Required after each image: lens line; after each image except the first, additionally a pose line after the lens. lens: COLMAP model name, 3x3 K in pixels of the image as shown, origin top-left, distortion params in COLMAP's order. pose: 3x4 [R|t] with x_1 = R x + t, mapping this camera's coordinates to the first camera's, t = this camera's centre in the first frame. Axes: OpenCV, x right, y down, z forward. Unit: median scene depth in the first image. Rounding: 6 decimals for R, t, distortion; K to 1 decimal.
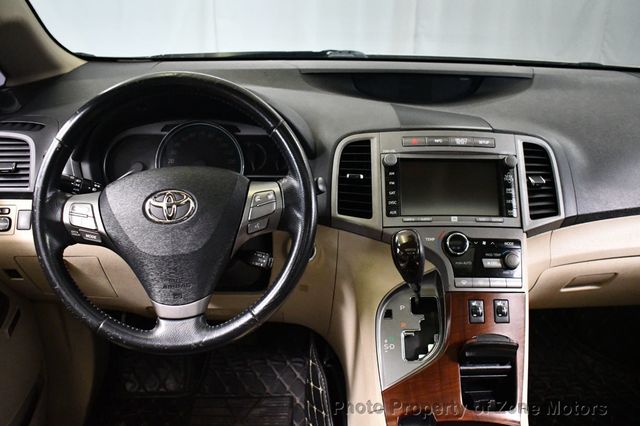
lens RADIAL K [[607.3, 0, 320.1], [0, 607.3, 212.1], [0, 0, 1]] dist [-0.087042, 0.000000]
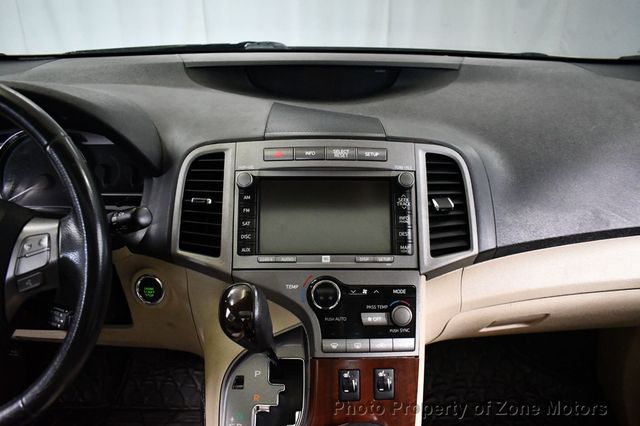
lens RADIAL K [[504.9, 0, 318.3], [0, 504.9, 211.5], [0, 0, 1]] dist [-0.103475, 0.012388]
pose [[0.999846, -0.003387, -0.017238, 0.212877], [0.004297, 0.998586, 0.052987, -0.077078], [0.017034, -0.053053, 0.998446, 0.358384]]
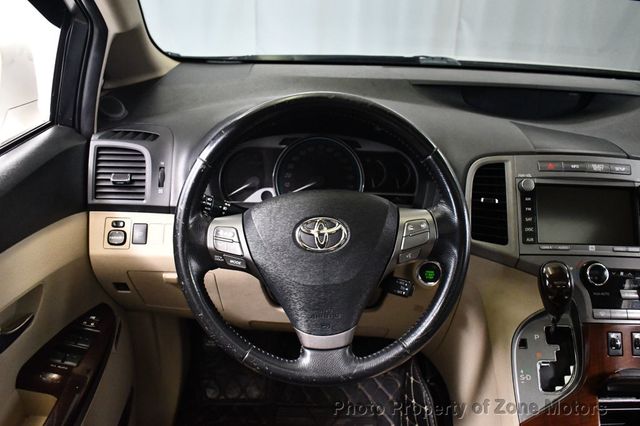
lens RADIAL K [[607.3, 0, 321.1], [0, 607.3, 214.3], [0, 0, 1]] dist [-0.087042, 0.000000]
pose [[0.999447, 0.027590, -0.018541, -0.190667], [-0.027058, 0.999232, 0.028358, -0.056166], [0.019309, -0.027840, 0.999426, 0.026899]]
